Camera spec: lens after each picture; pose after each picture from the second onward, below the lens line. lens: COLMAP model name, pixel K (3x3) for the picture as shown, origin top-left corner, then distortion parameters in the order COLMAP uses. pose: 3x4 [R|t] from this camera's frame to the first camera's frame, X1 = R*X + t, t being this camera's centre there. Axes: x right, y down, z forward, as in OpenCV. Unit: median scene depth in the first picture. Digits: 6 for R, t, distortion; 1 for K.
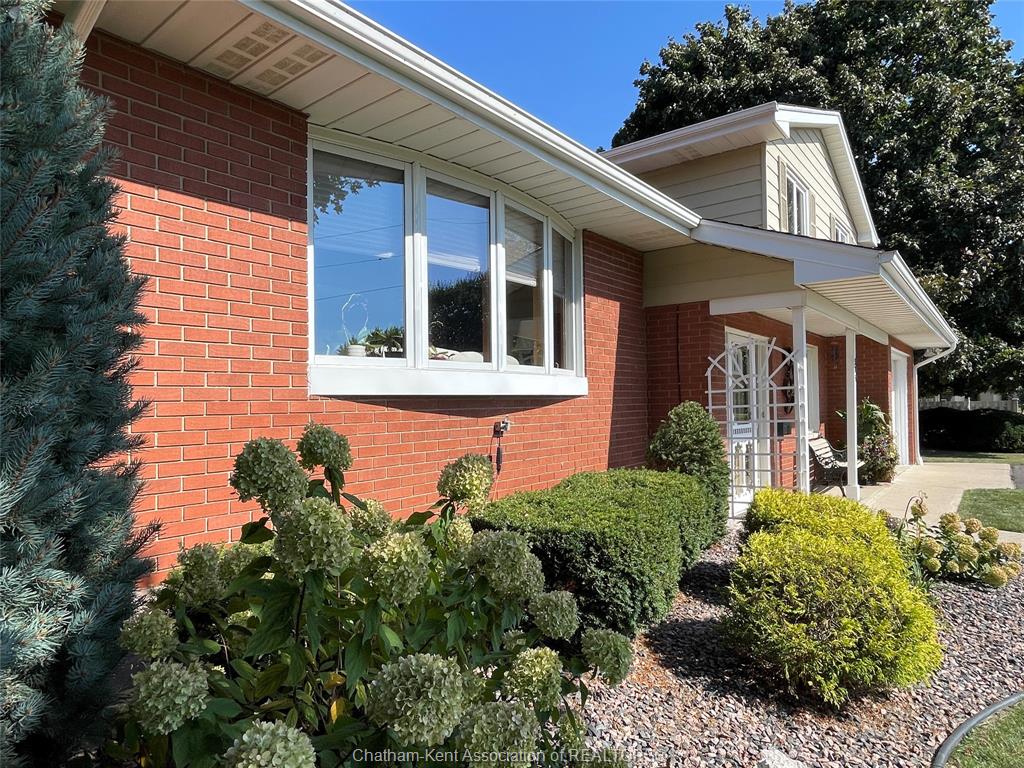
lens RADIAL K [[629.4, 0, 512.0], [0, 629.4, 384.0], [0, 0, 1]] dist [0.001239, 0.000308]
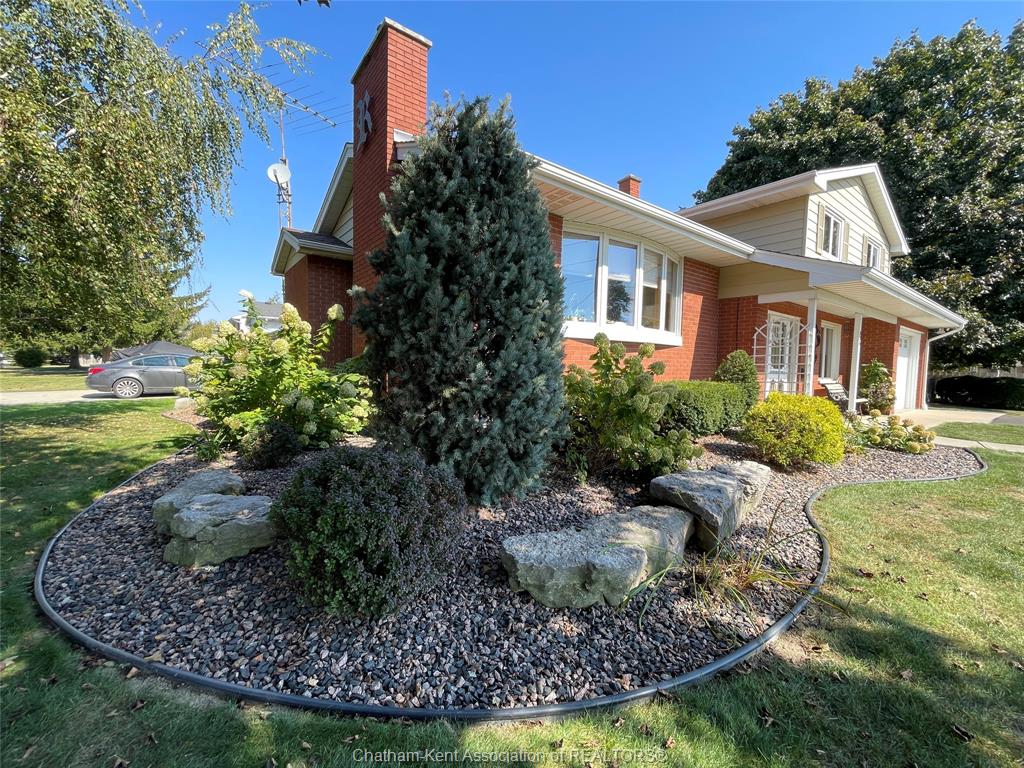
lens RADIAL K [[429.3, 0, 512.0], [0, 429.3, 384.0], [0, 0, 1]] dist [-0.002907, -0.000435]
pose [[0.967759, 0.046149, -0.247614, -0.045295], [-0.027709, 0.996612, 0.077444, 0.041846], [0.250349, -0.068086, 0.965759, -0.350805]]
